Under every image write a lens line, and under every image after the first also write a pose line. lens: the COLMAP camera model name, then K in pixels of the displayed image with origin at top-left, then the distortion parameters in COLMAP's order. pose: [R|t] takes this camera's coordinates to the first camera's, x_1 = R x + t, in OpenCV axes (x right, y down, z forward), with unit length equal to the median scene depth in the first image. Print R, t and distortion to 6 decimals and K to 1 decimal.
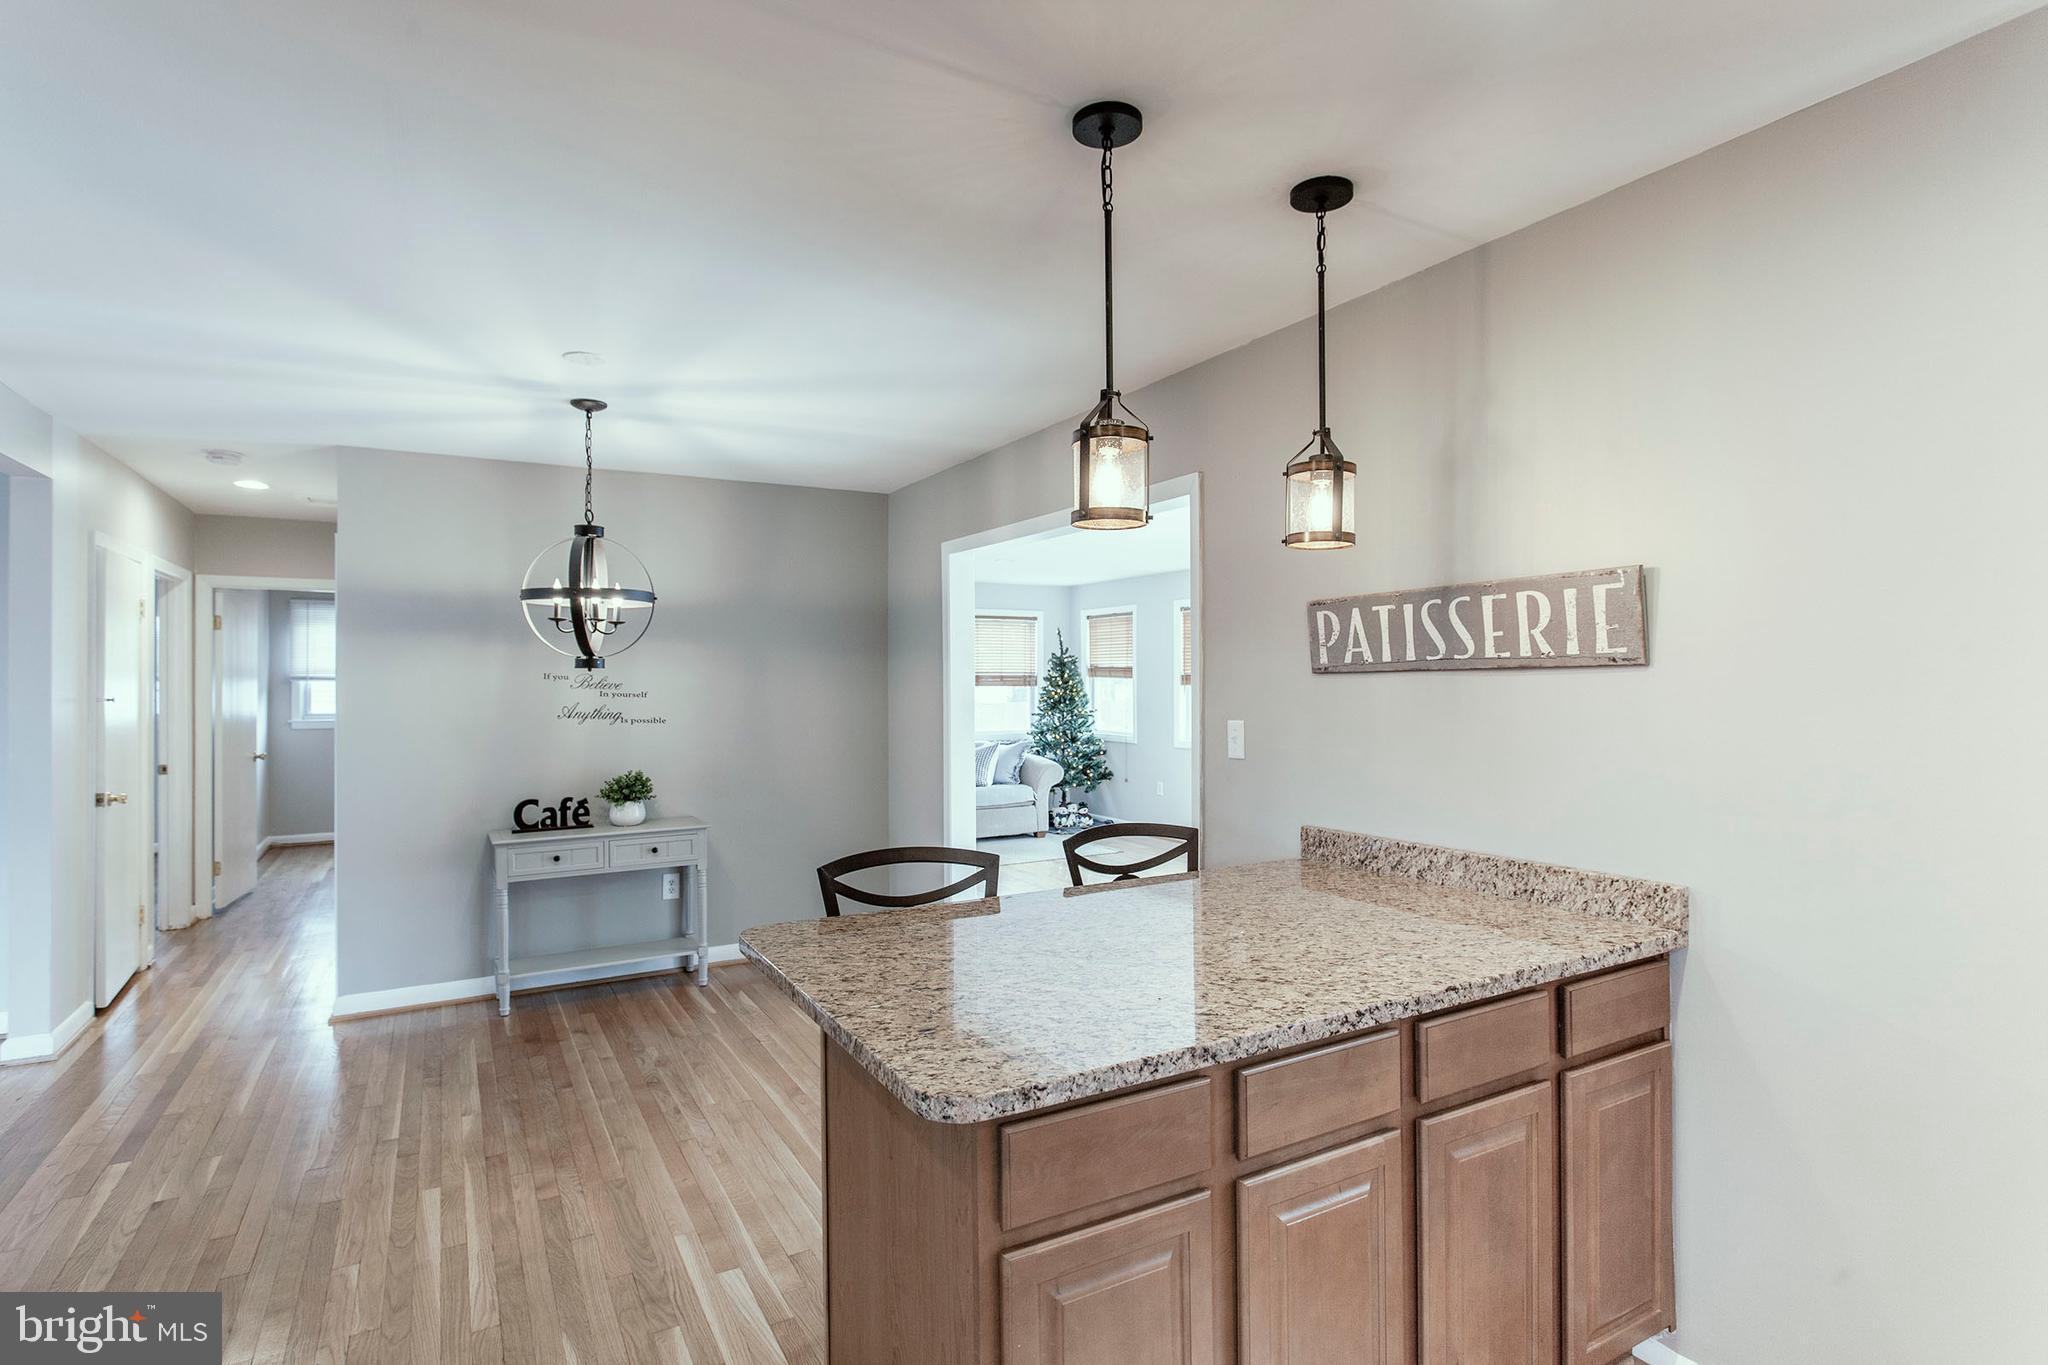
lens RADIAL K [[1020.1, 0, 1021.3], [0, 1020.1, 677.9], [0, 0, 1]] dist [-0.012618, 0.005587]
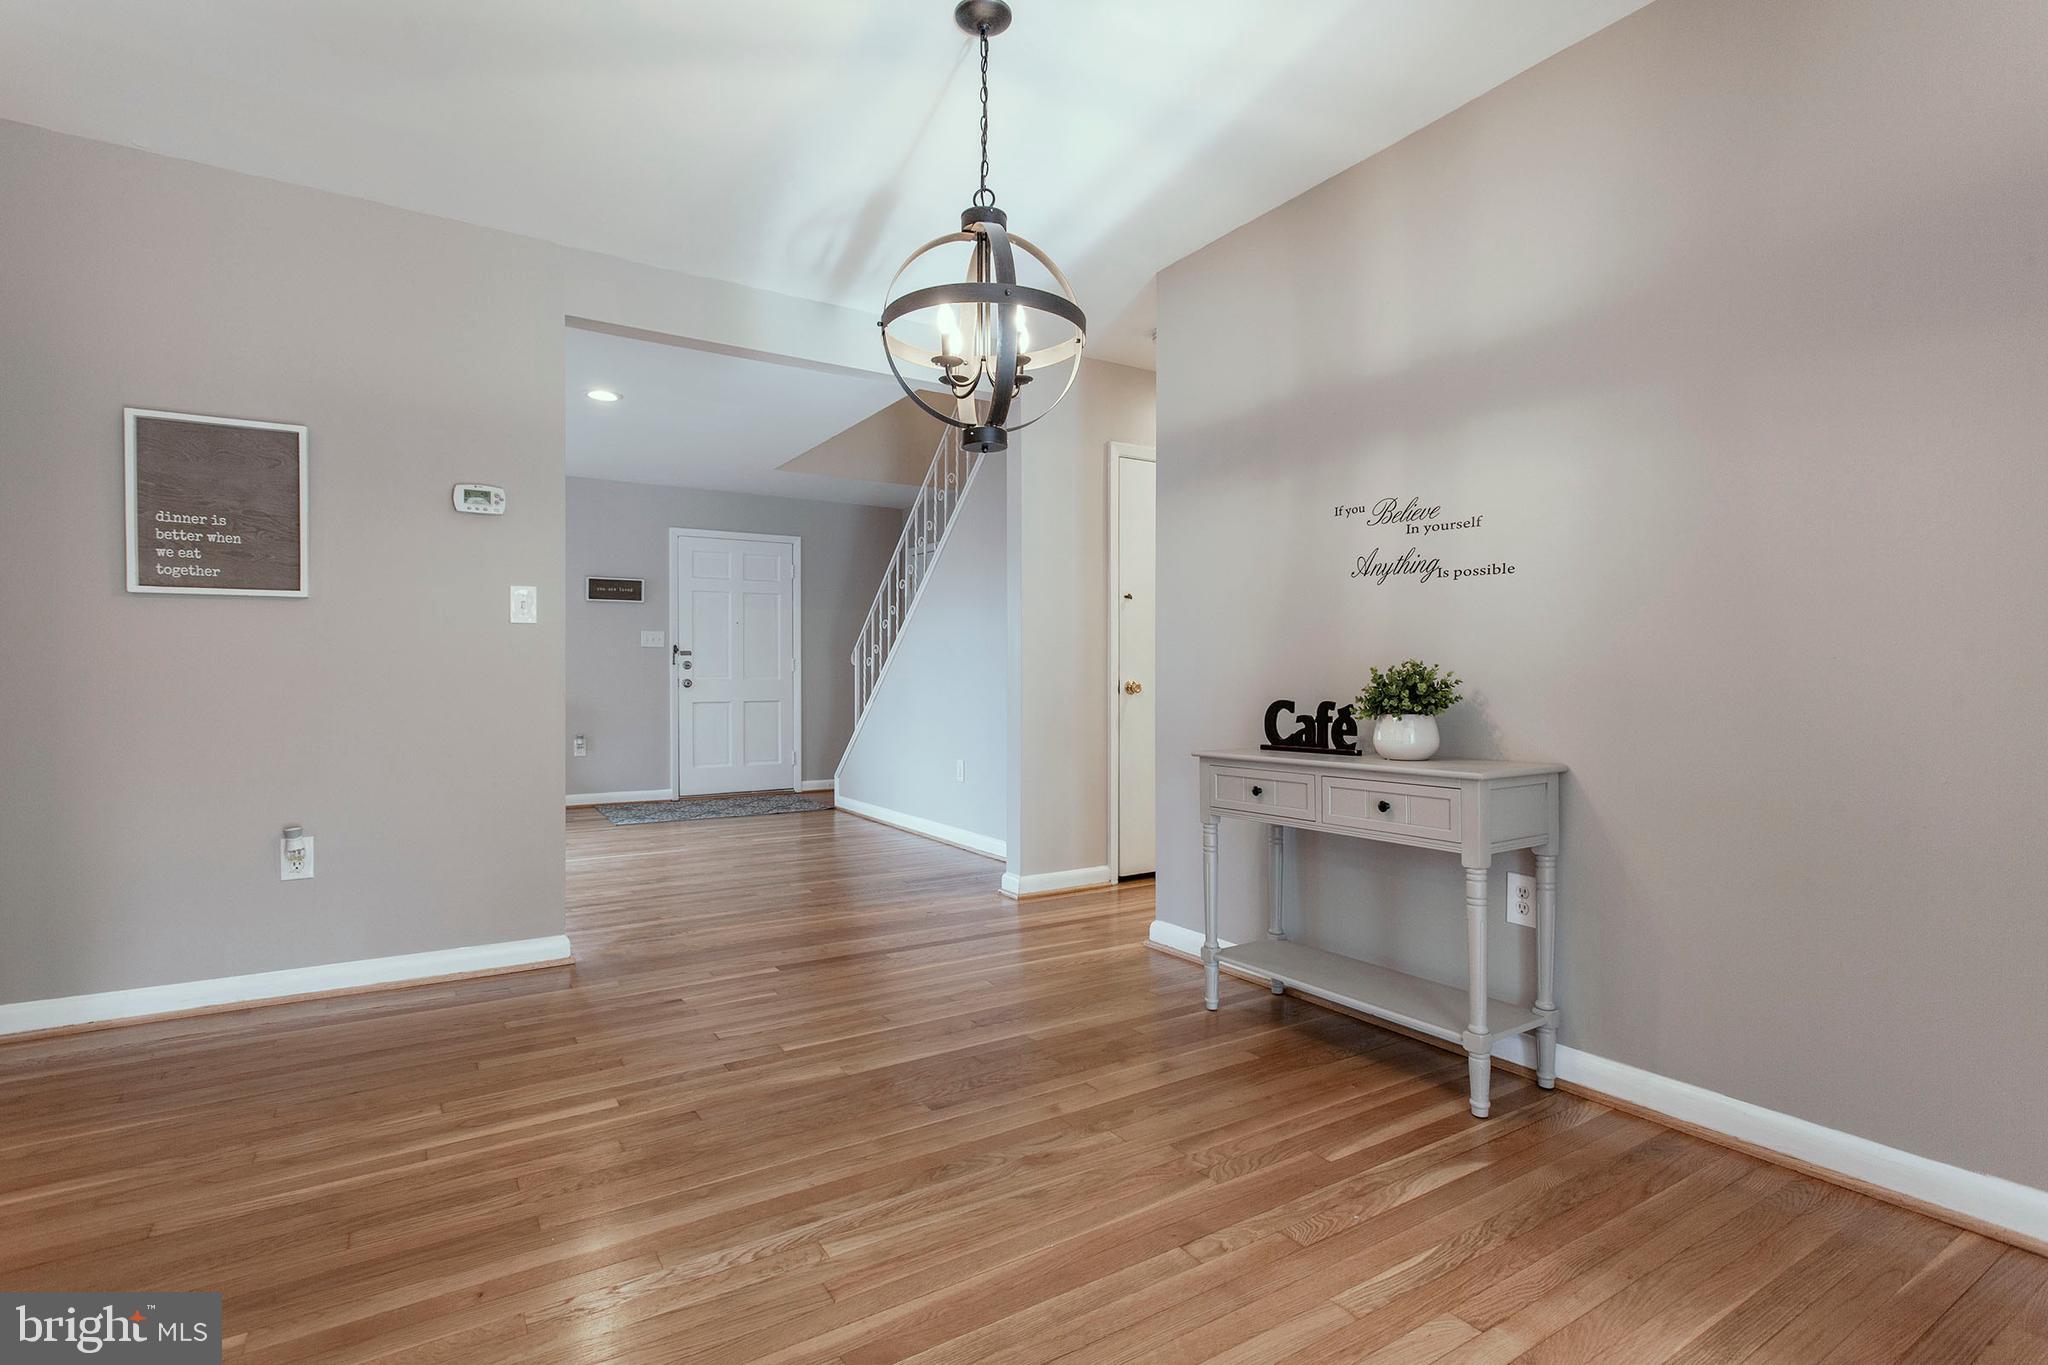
lens RADIAL K [[973.9, 0, 1032.3], [0, 973.9, 676.3], [0, 0, 1]] dist [0.010815, 0.000321]
pose [[0.045611, -0.001430, -0.998958, 0.229663], [0.002994, 0.999995, -0.001295, 0.180818], [0.998955, -0.002931, 0.045616, 1.406315]]
